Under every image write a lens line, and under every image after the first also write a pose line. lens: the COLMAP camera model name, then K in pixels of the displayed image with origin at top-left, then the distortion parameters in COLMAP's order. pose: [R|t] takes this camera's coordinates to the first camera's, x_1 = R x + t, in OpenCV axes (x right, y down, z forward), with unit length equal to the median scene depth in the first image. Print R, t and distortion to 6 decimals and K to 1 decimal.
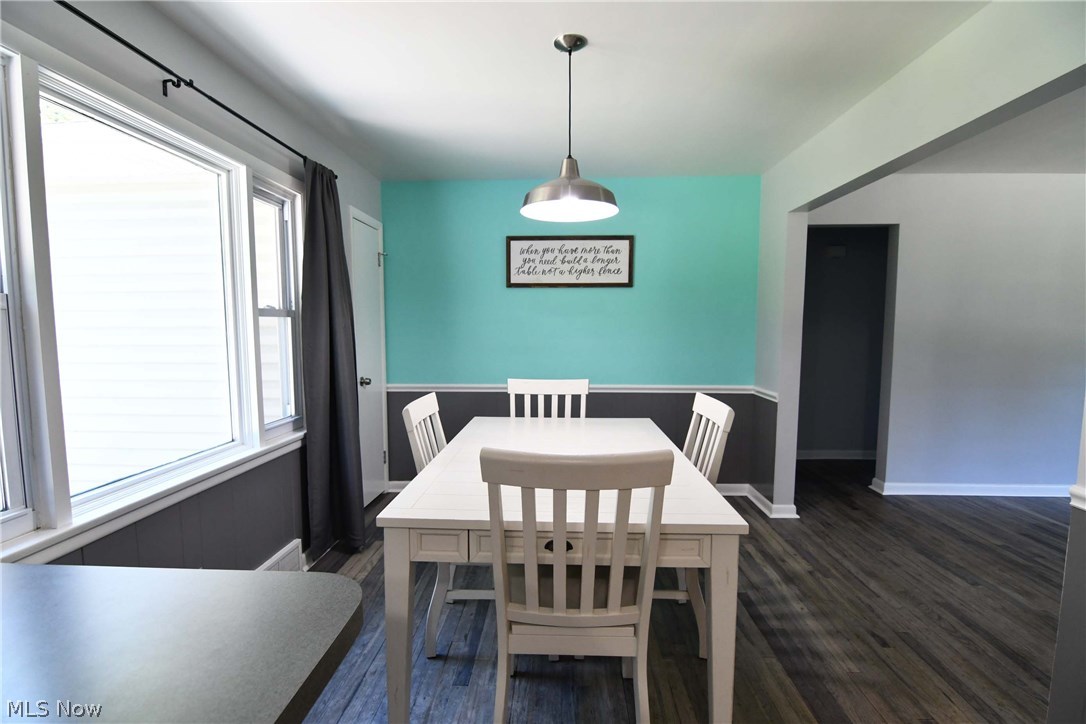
lens RADIAL K [[525.1, 0, 541.7], [0, 525.1, 373.3], [0, 0, 1]] dist [-0.006472, -0.010755]
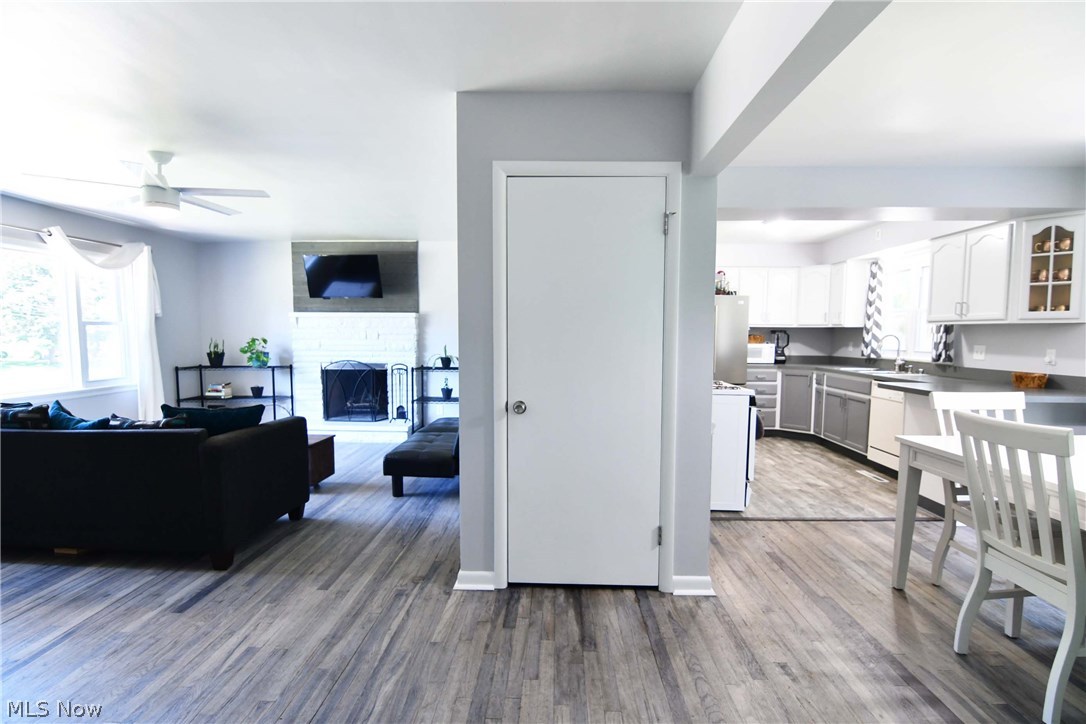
lens RADIAL K [[525.1, 0, 541.7], [0, 525.1, 373.3], [0, 0, 1]] dist [-0.006472, -0.010755]
pose [[-0.999933, -0.002193, -0.011363, 0.741722], [-0.004021, 0.986533, 0.163513, -0.105047], [0.010851, 0.163547, -0.986476, 1.230848]]
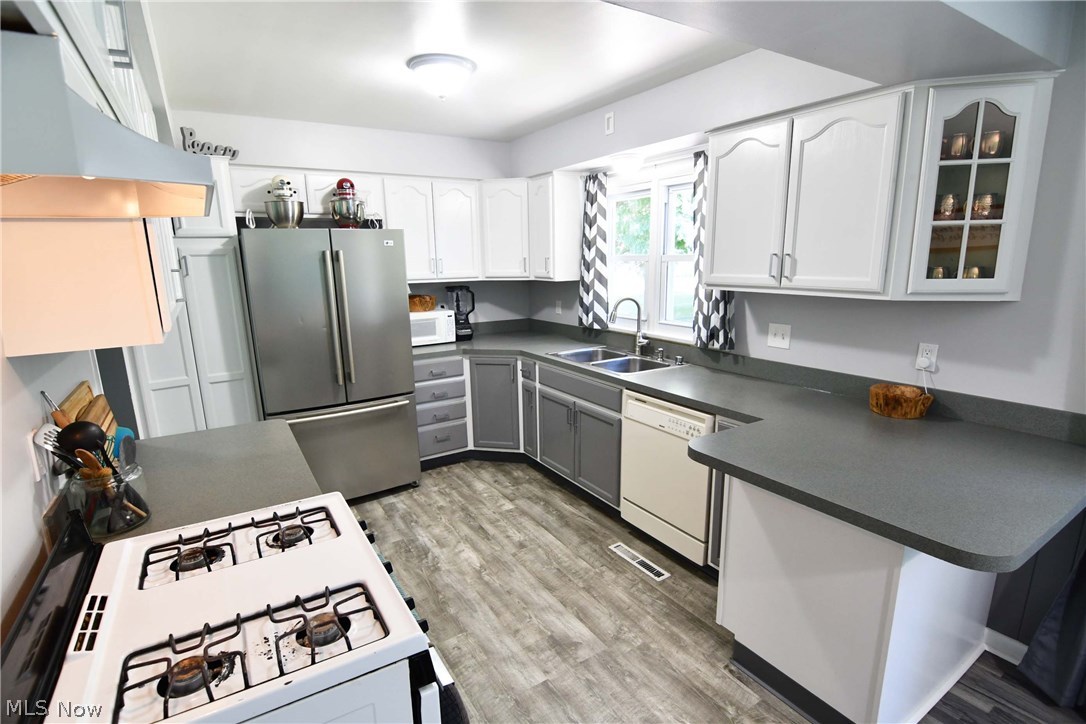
lens RADIAL K [[525.1, 0, 541.7], [0, 525.1, 373.3], [0, 0, 1]] dist [-0.006472, -0.010755]
pose [[-0.821092, 0.141940, -0.552866, 0.339573], [-0.030565, 0.956265, 0.290900, -0.112654], [0.569977, 0.255754, -0.780843, 0.314271]]
